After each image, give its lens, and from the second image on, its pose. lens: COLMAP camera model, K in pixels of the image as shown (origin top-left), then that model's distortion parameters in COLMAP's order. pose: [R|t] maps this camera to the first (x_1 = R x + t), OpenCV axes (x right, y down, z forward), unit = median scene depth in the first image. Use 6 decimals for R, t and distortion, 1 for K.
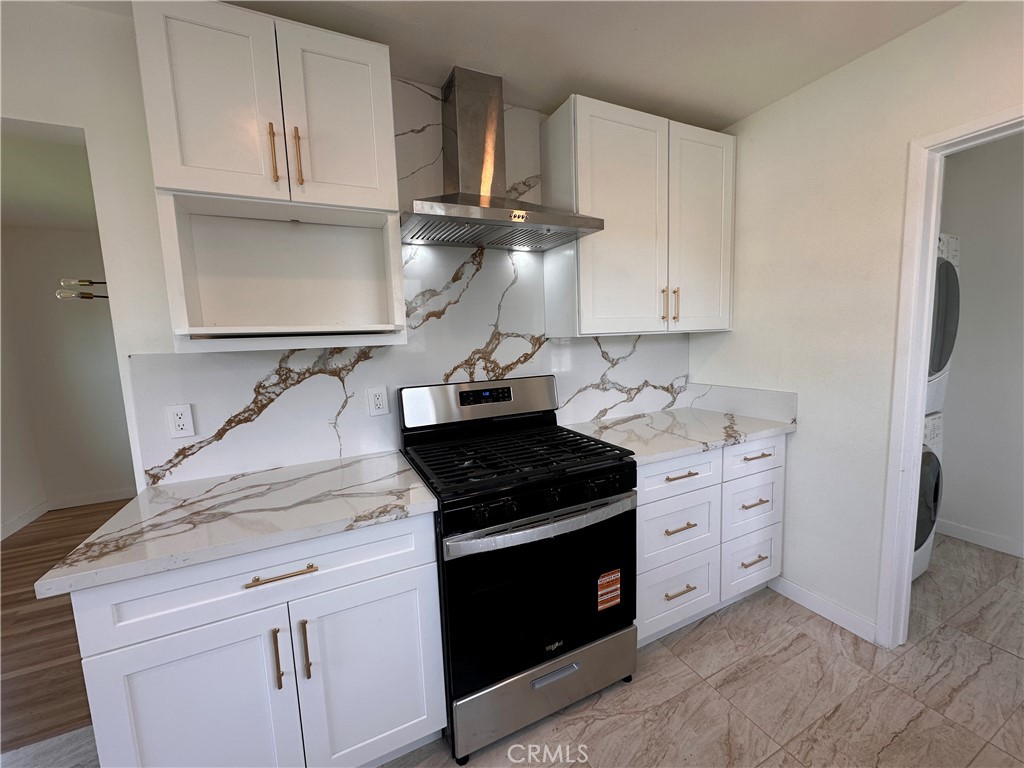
lens RADIAL K [[408.8, 0, 513.7], [0, 408.8, 382.9], [0, 0, 1]] dist [-0.008633, 0.000003]
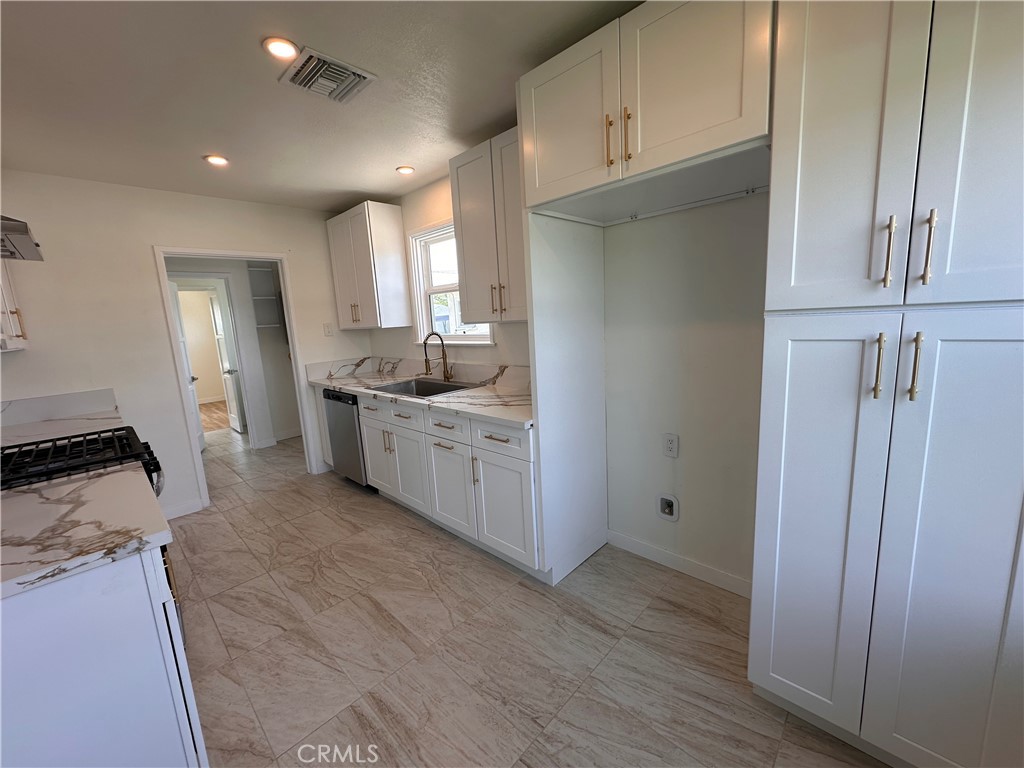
lens RADIAL K [[408.8, 0, 508.4], [0, 408.8, 383.9], [0, 0, 1]] dist [-0.008633, 0.000003]
pose [[-0.337067, -0.097888, 0.936378, -1.993647], [0.173320, 0.971130, 0.163911, 0.024977], [-0.925390, 0.217542, -0.310370, 0.235305]]
